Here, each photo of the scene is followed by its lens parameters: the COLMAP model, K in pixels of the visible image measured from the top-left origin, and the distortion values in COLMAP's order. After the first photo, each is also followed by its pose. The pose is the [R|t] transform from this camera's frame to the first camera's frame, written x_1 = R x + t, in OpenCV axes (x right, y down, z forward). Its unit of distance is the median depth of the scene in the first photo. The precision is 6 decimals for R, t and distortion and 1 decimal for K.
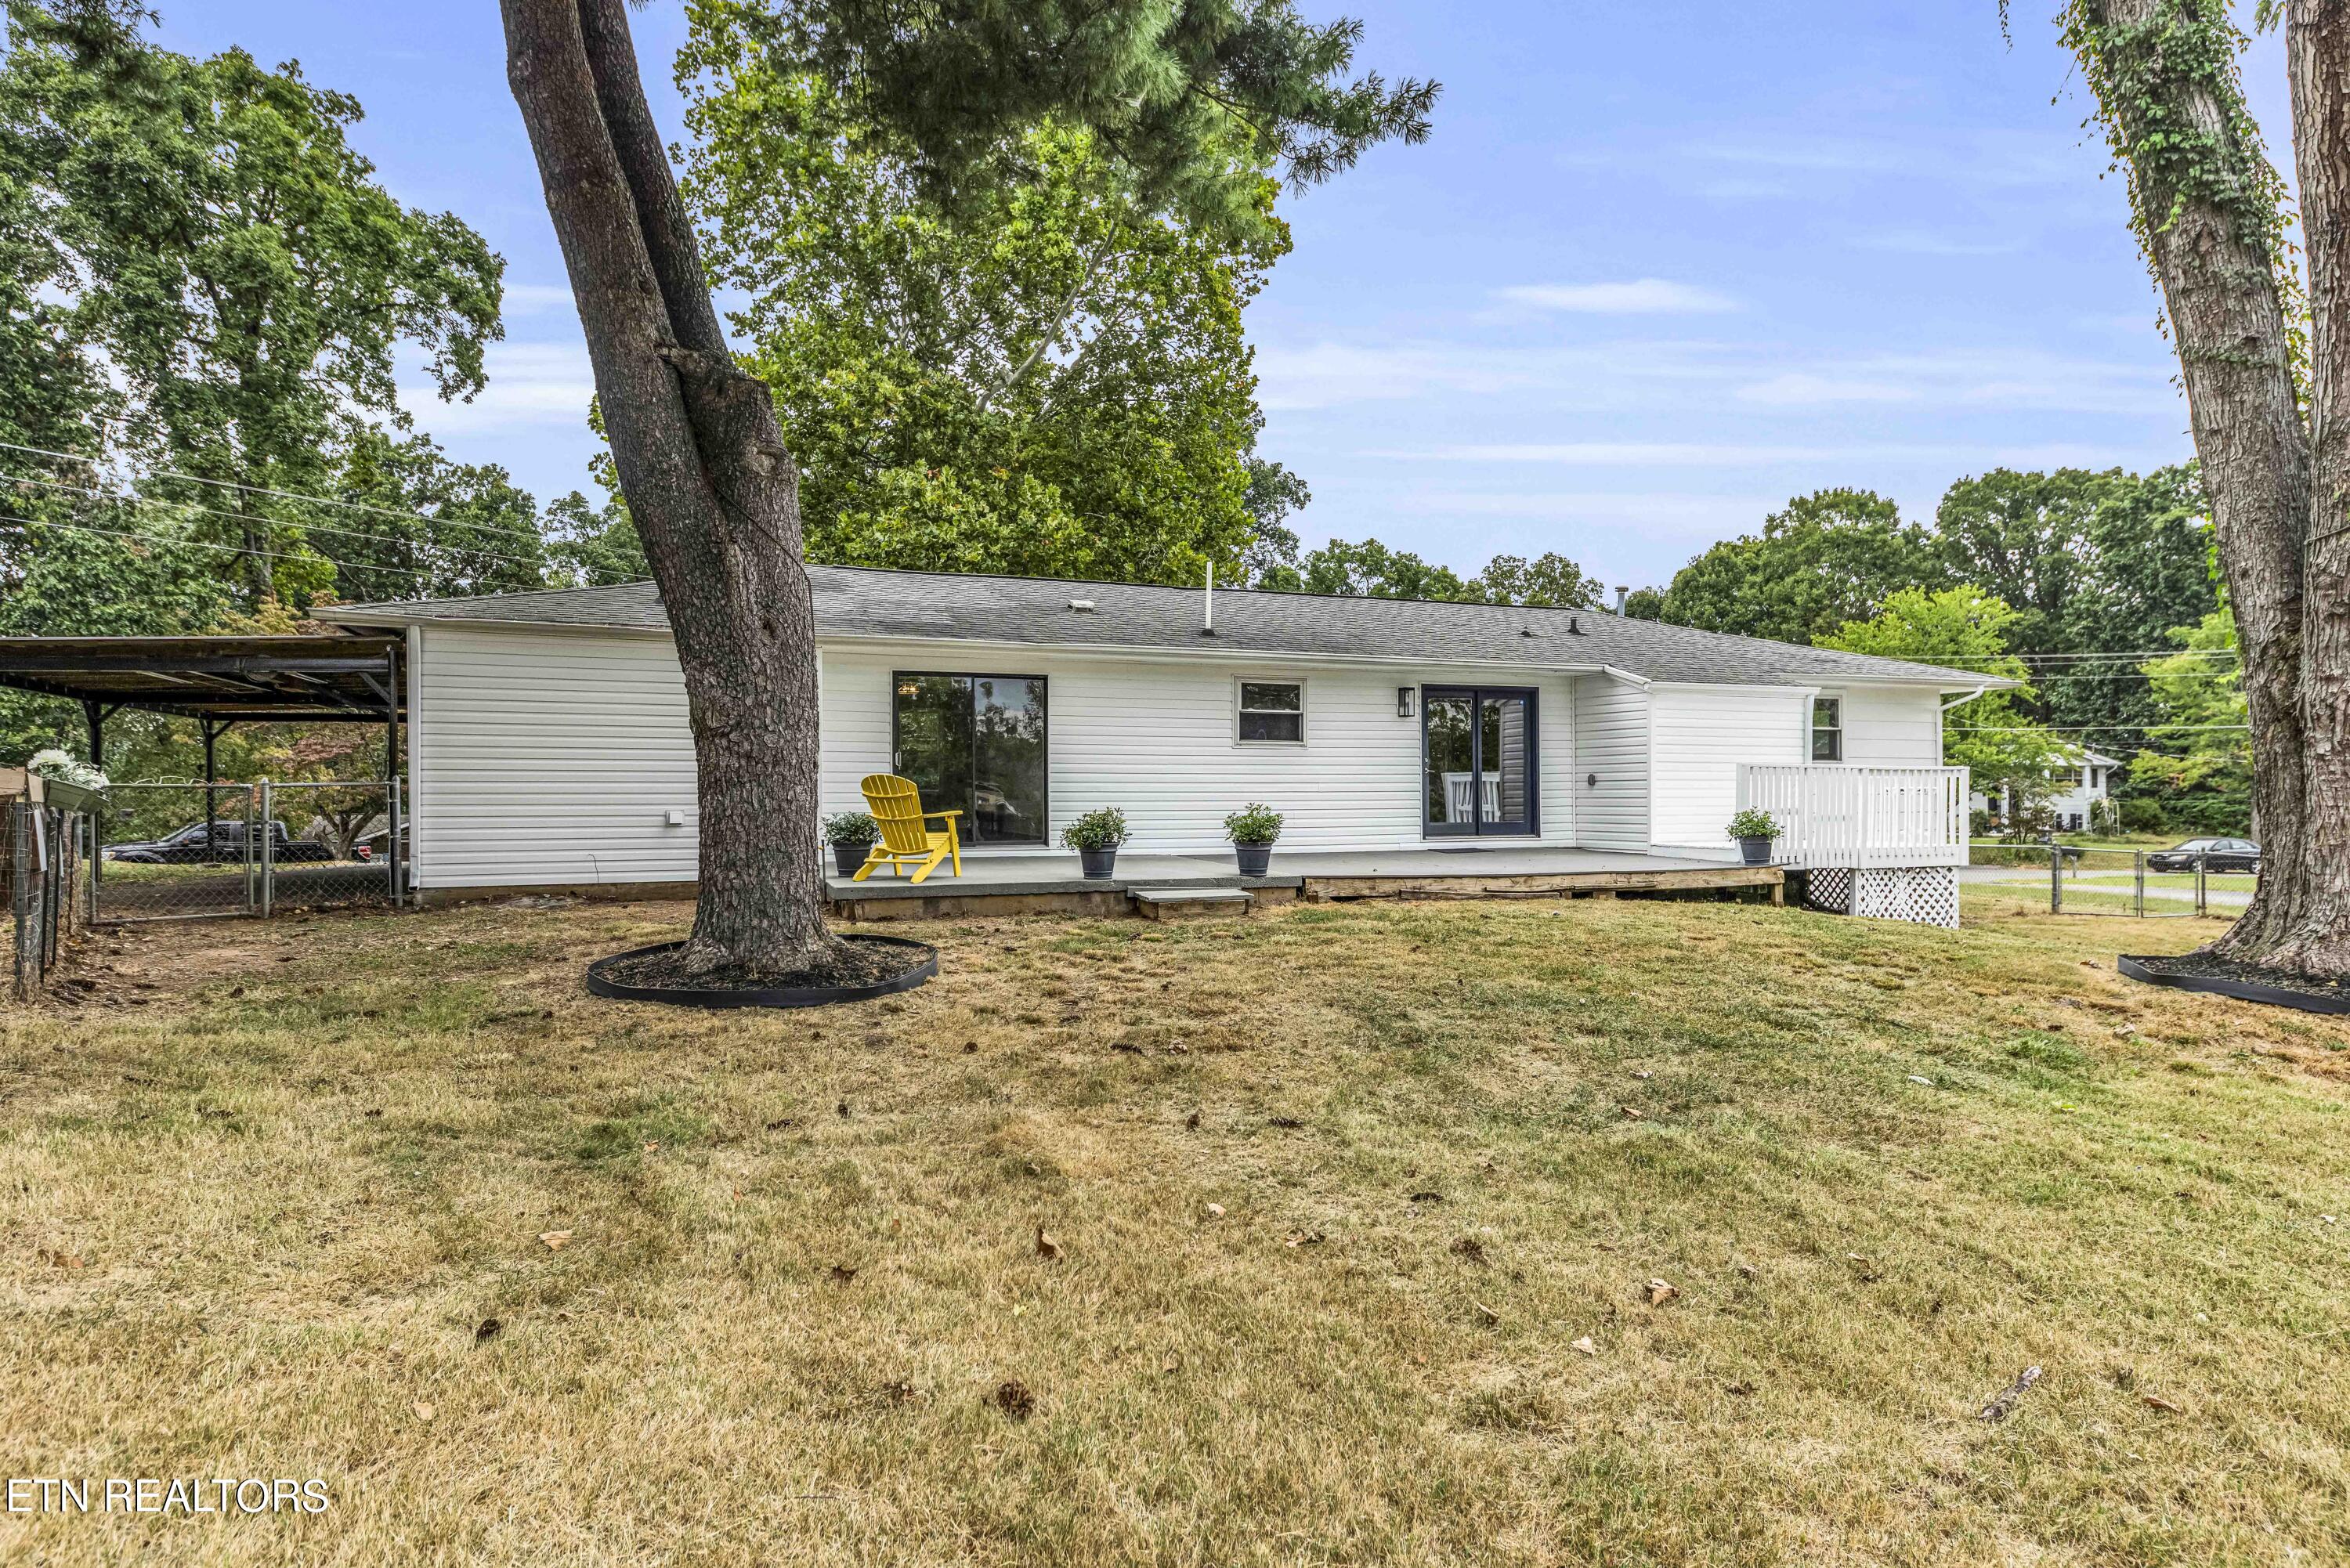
lens RADIAL K [[1265.7, 0, 1181.6], [0, 1265.7, 792.1], [0, 0, 1]] dist [-0.003874, -0.003225]
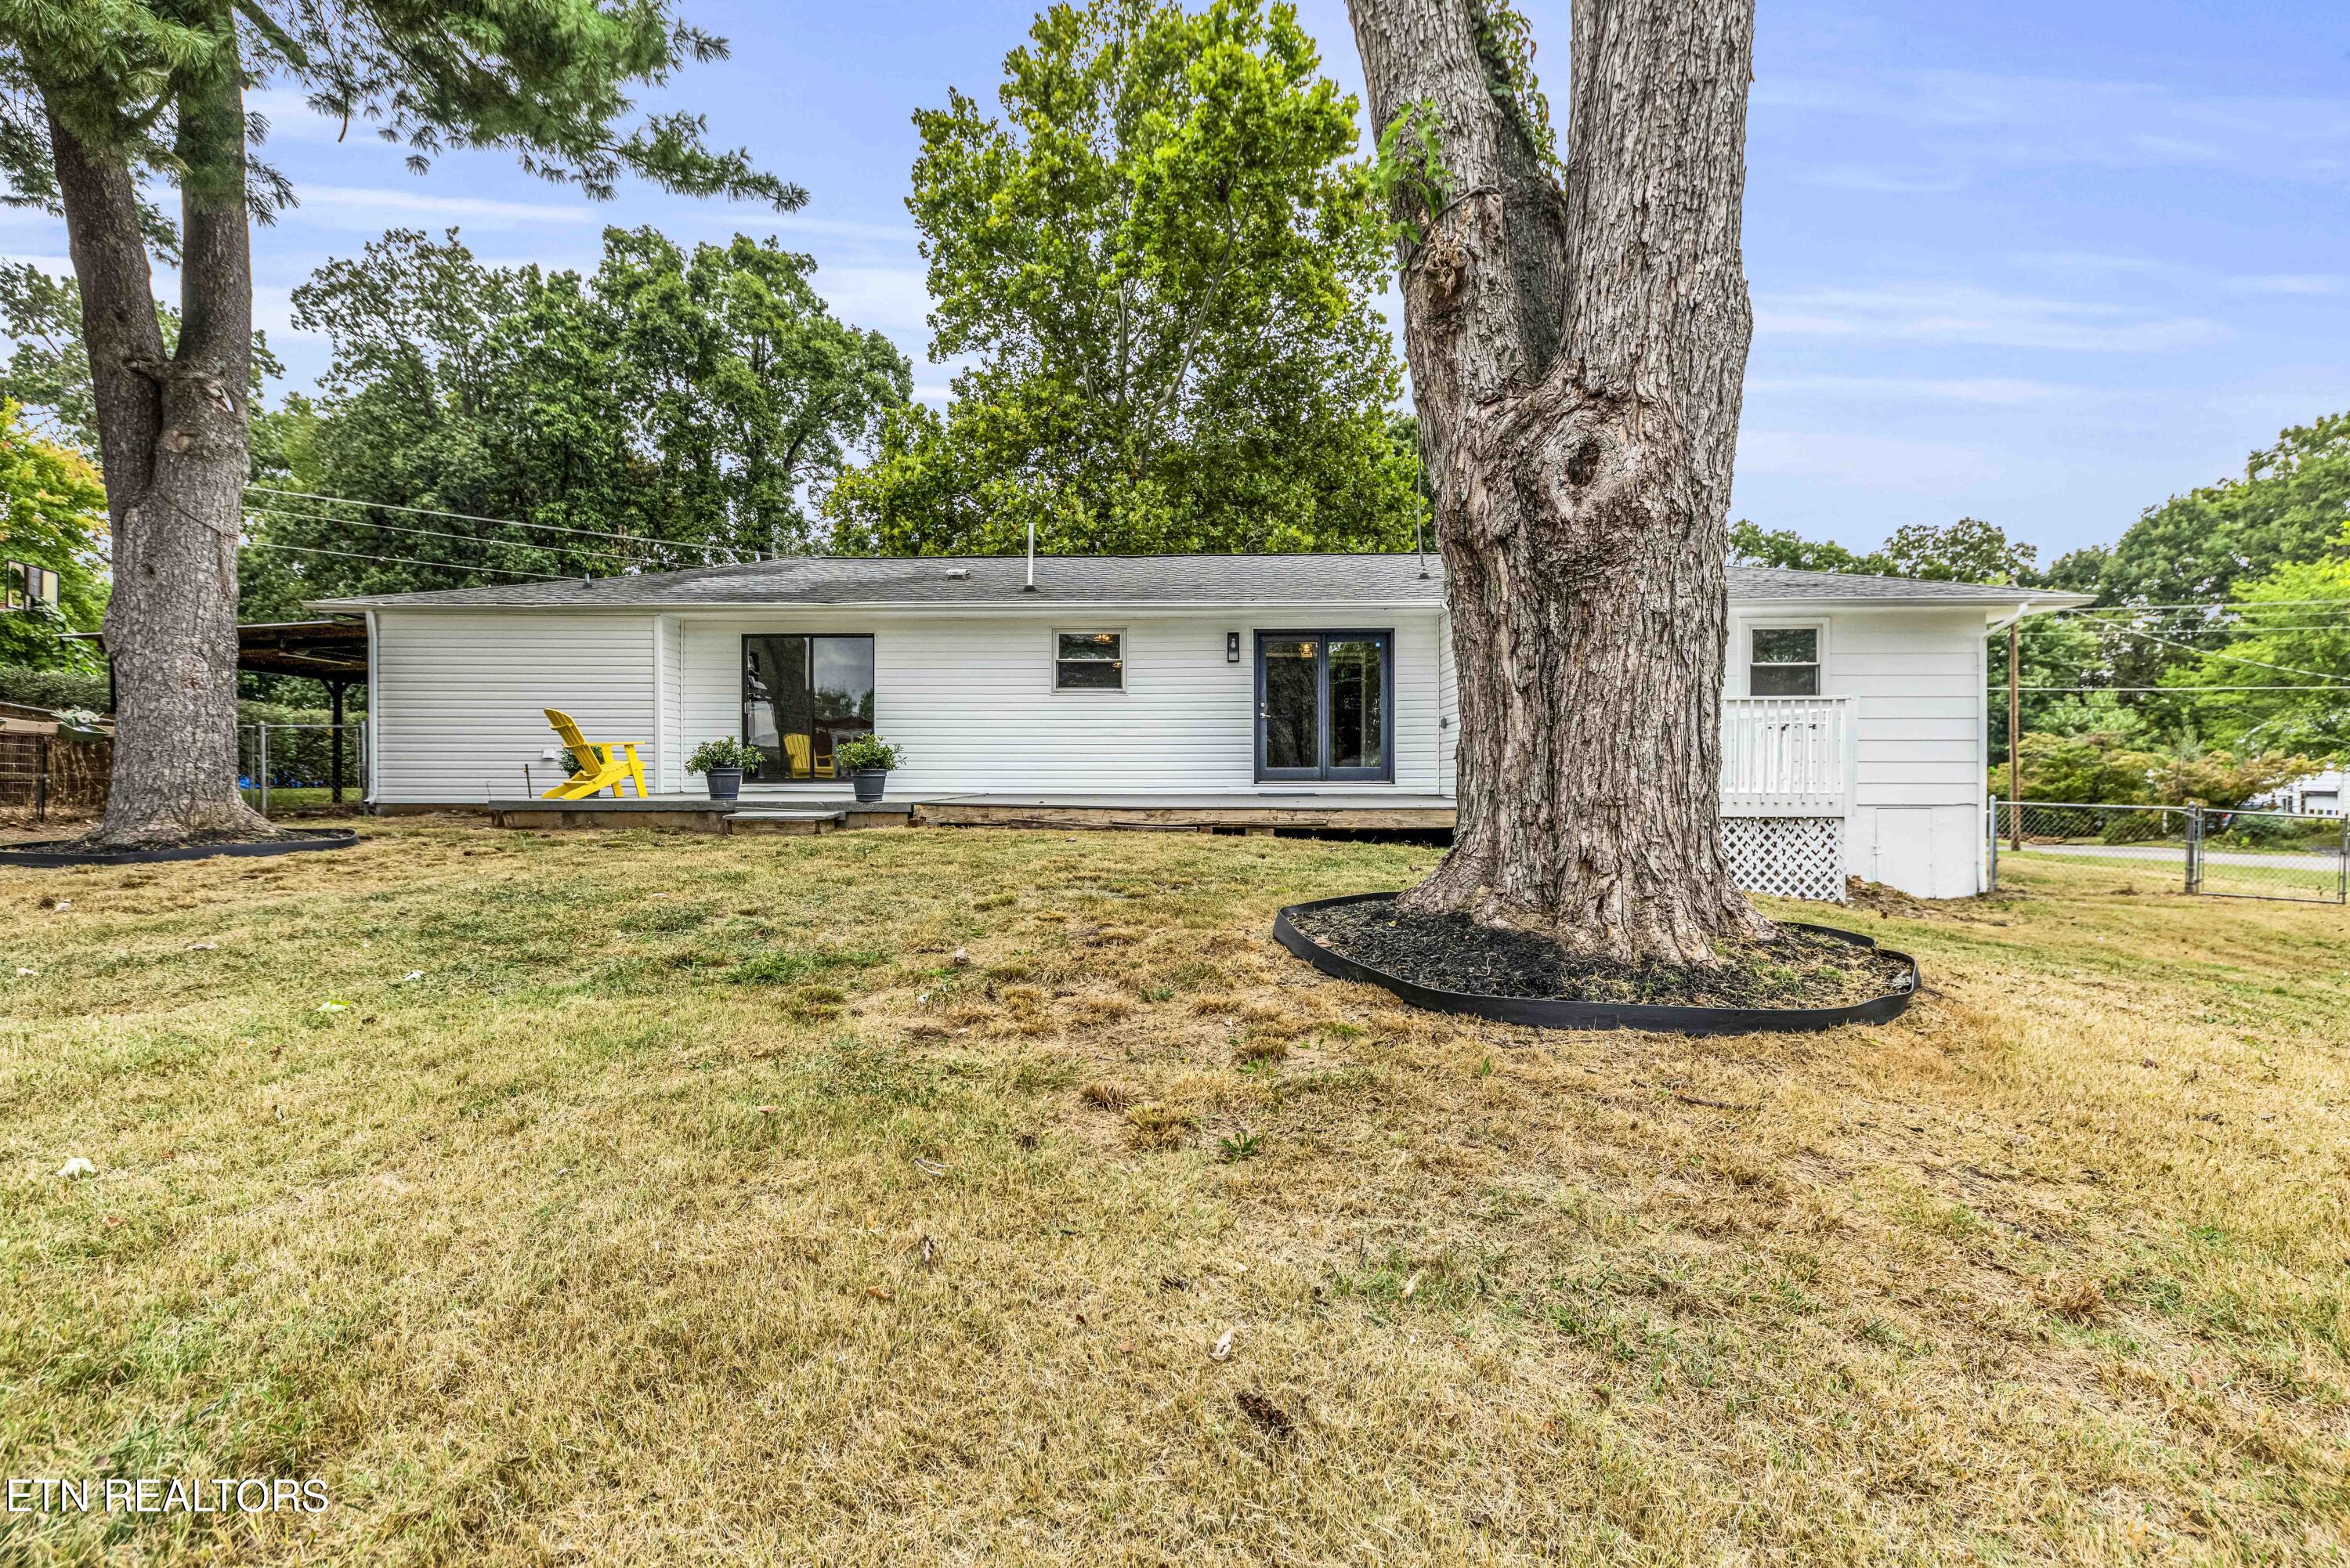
lens RADIAL K [[1086.9, 0, 1177.2], [0, 1086.9, 778.9], [0, 0, 1]] dist [0.000143, -0.002024]
pose [[0.922703, 0.003701, -0.385494, 0.449668], [-0.002322, 0.999989, 0.004044, 0.029446], [0.385504, -0.002836, 0.922702, 0.170856]]
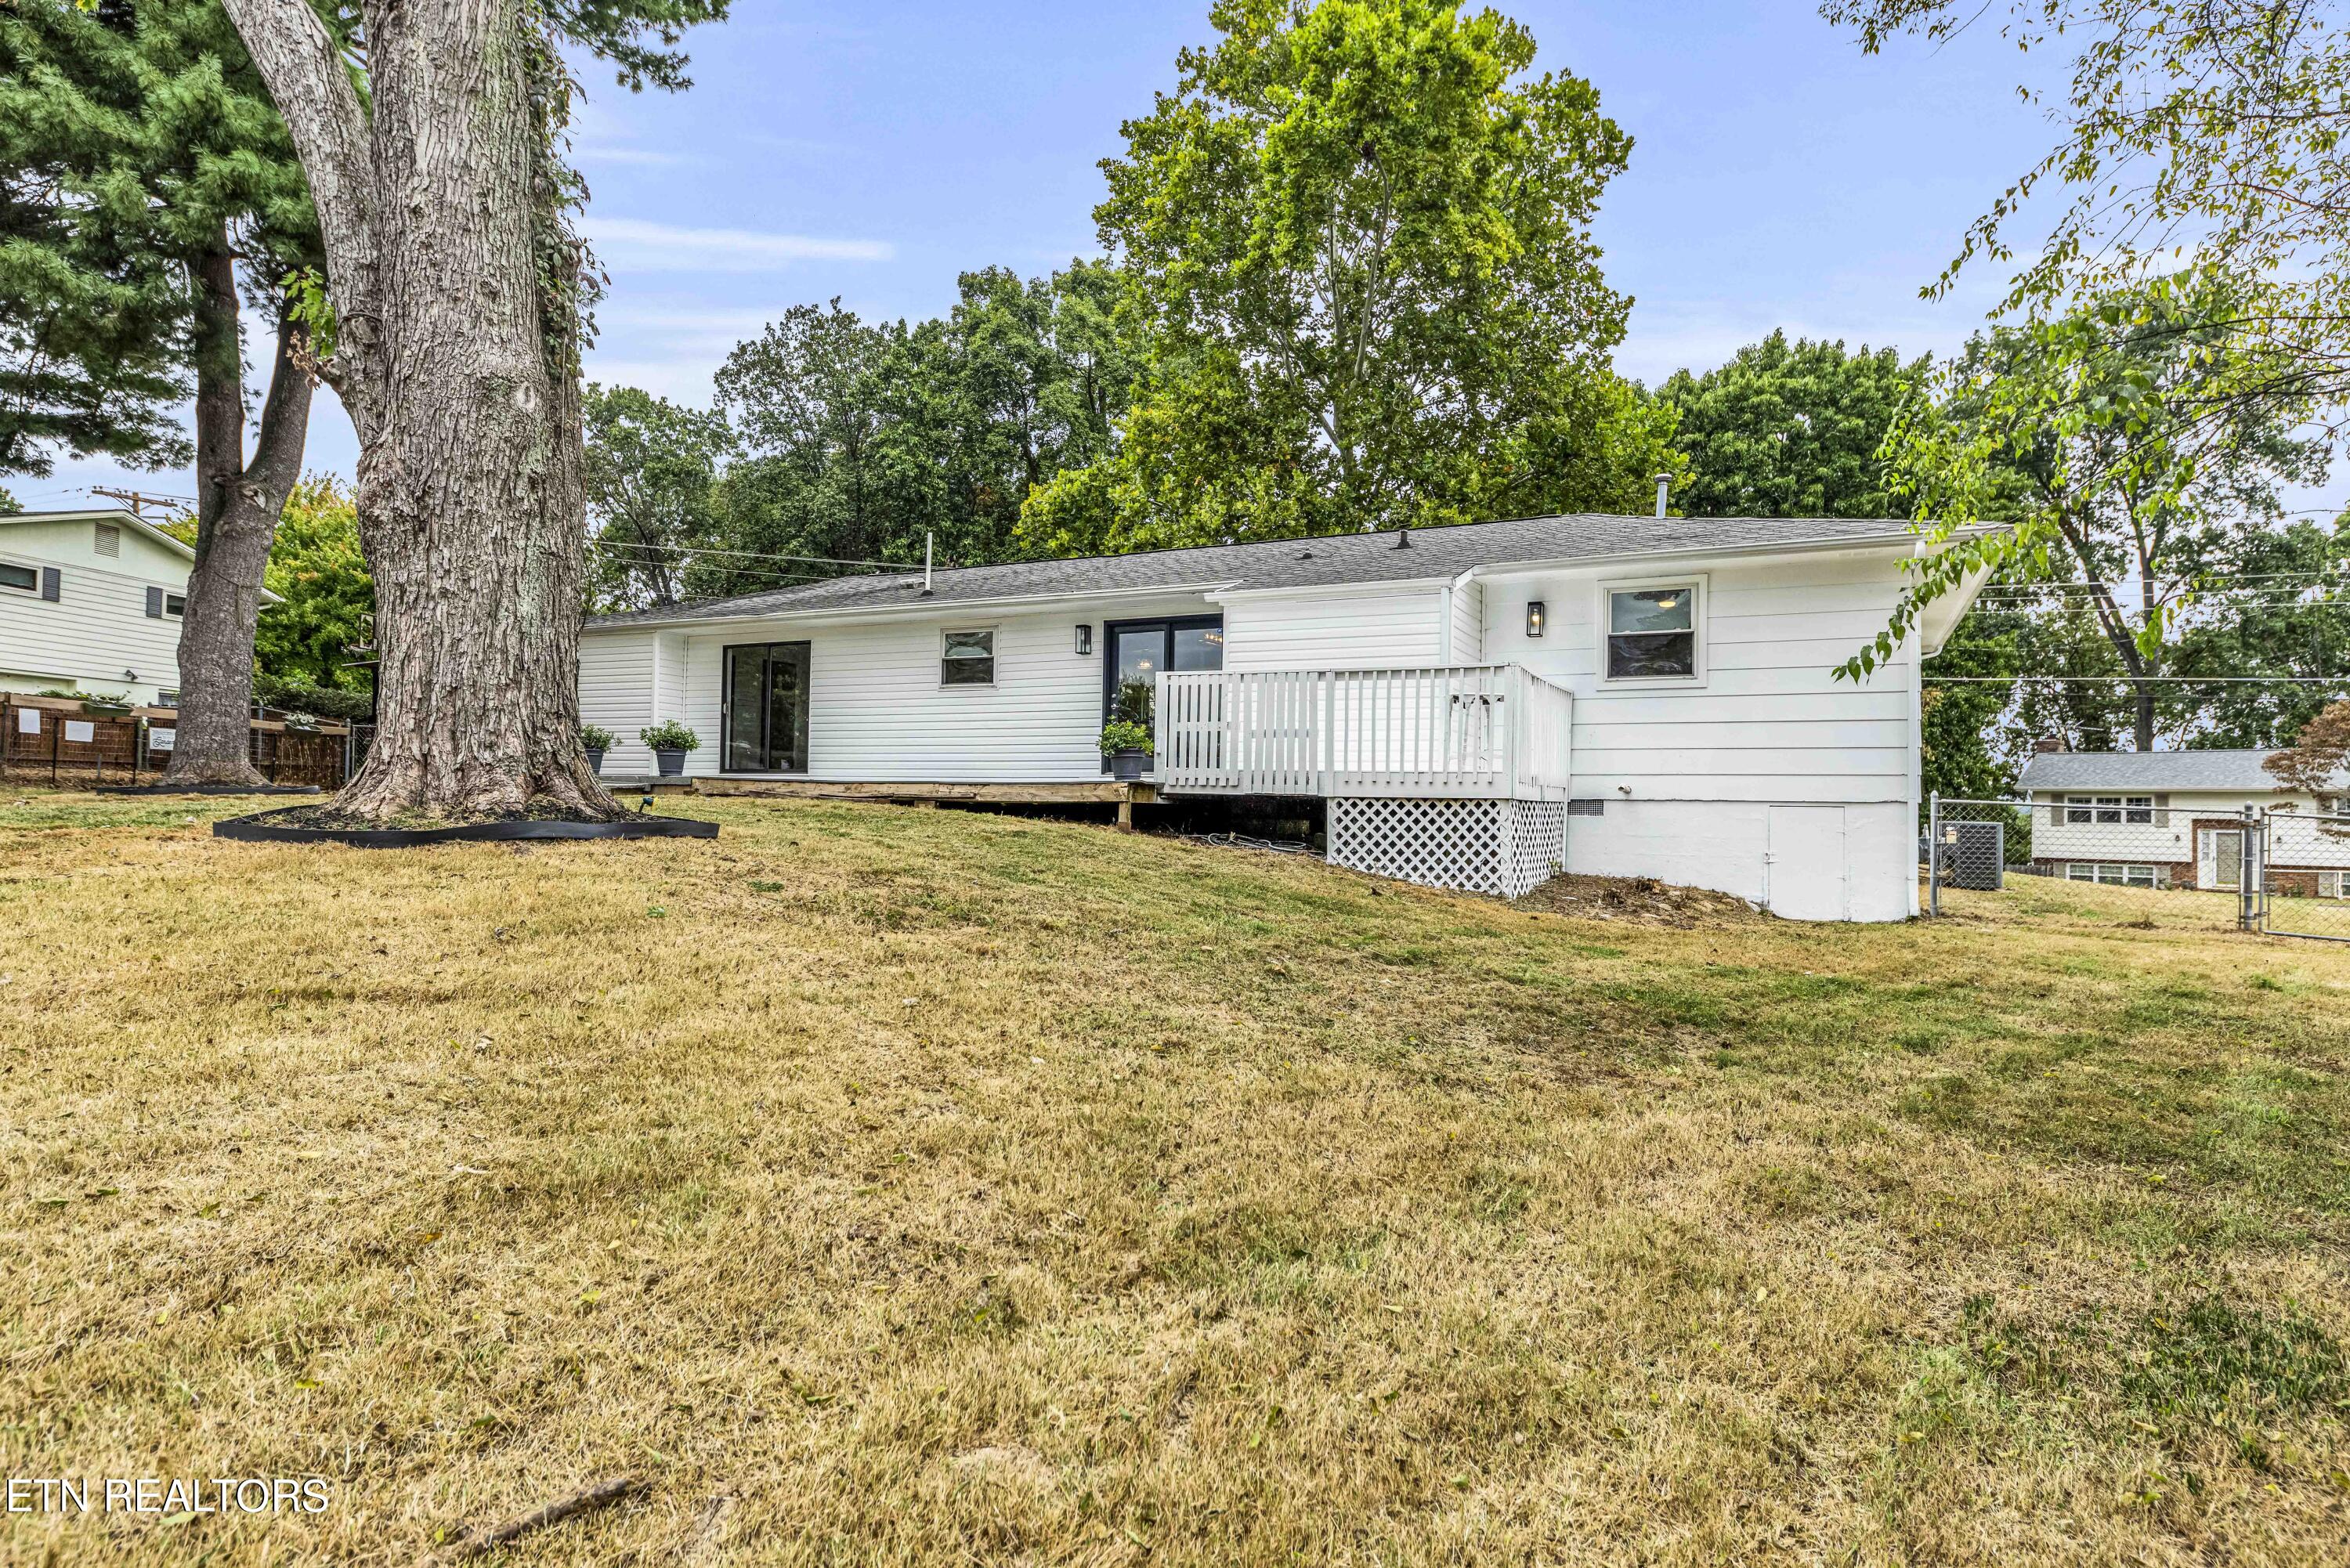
lens RADIAL K [[1265.7, 0, 1168.0], [0, 1265.7, 781.5], [0, 0, 1]] dist [-0.003874, -0.003225]
pose [[0.679294, -0.003650, -0.733857, 0.932471], [-0.019482, 0.999546, -0.023004, 0.063461], [0.733608, 0.029923, 0.678914, 0.338997]]
